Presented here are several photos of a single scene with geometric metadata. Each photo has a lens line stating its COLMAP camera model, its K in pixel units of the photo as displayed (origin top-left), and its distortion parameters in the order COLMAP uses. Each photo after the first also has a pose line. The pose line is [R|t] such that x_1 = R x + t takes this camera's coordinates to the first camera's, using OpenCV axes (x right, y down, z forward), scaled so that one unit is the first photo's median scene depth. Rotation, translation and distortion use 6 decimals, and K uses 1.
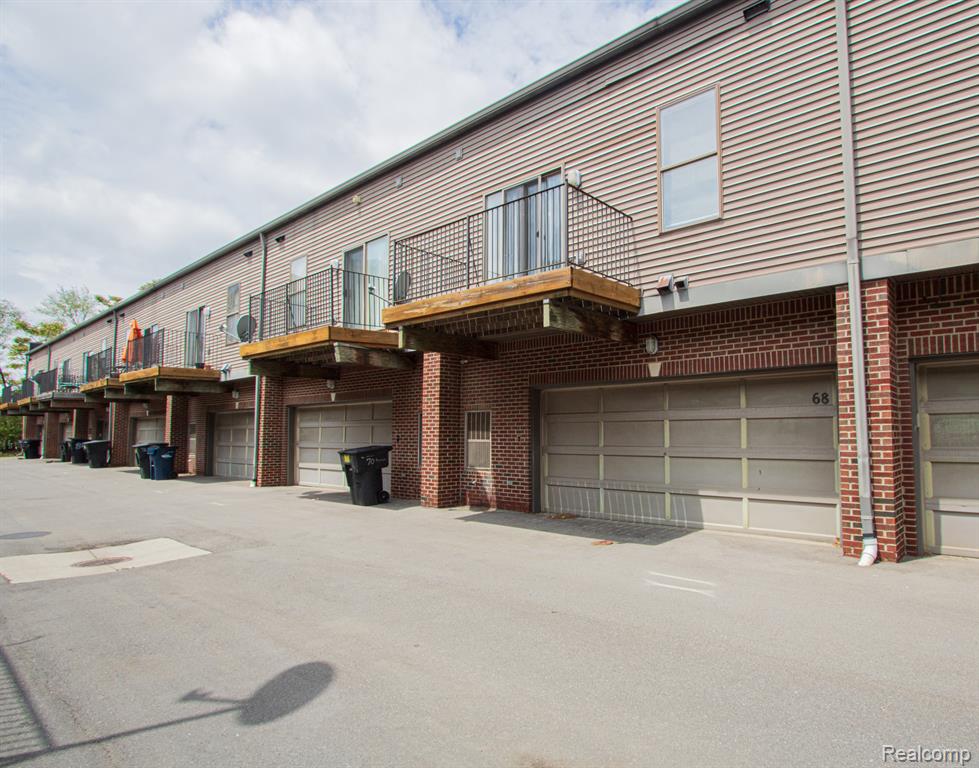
lens RADIAL K [[590.8, 0, 491.0], [0, 590.8, 392.6], [0, 0, 1]] dist [-0.017551, 0.003276]
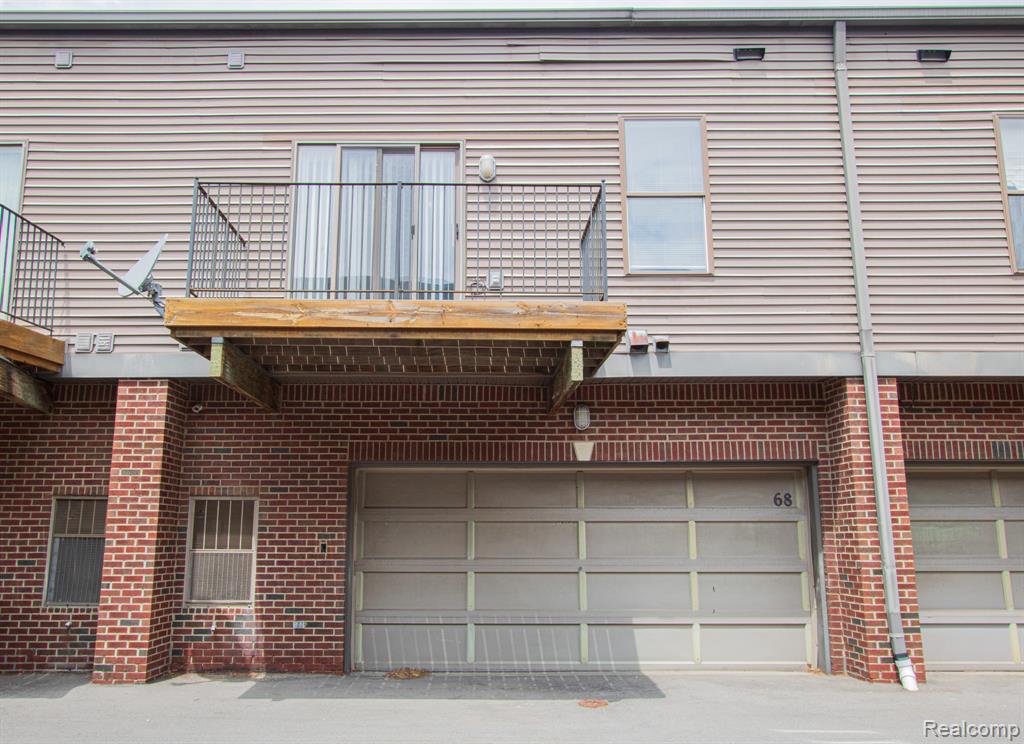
lens RADIAL K [[866.3, 0, 511.6], [0, 866.3, 365.2], [0, 0, 1]] dist [-0.022911, 0.035770]
pose [[0.744043, 0.132964, 0.654768, -0.537305], [-0.049597, 0.988286, -0.144333, 0.015915], [-0.666288, 0.074915, 0.741921, 0.272437]]
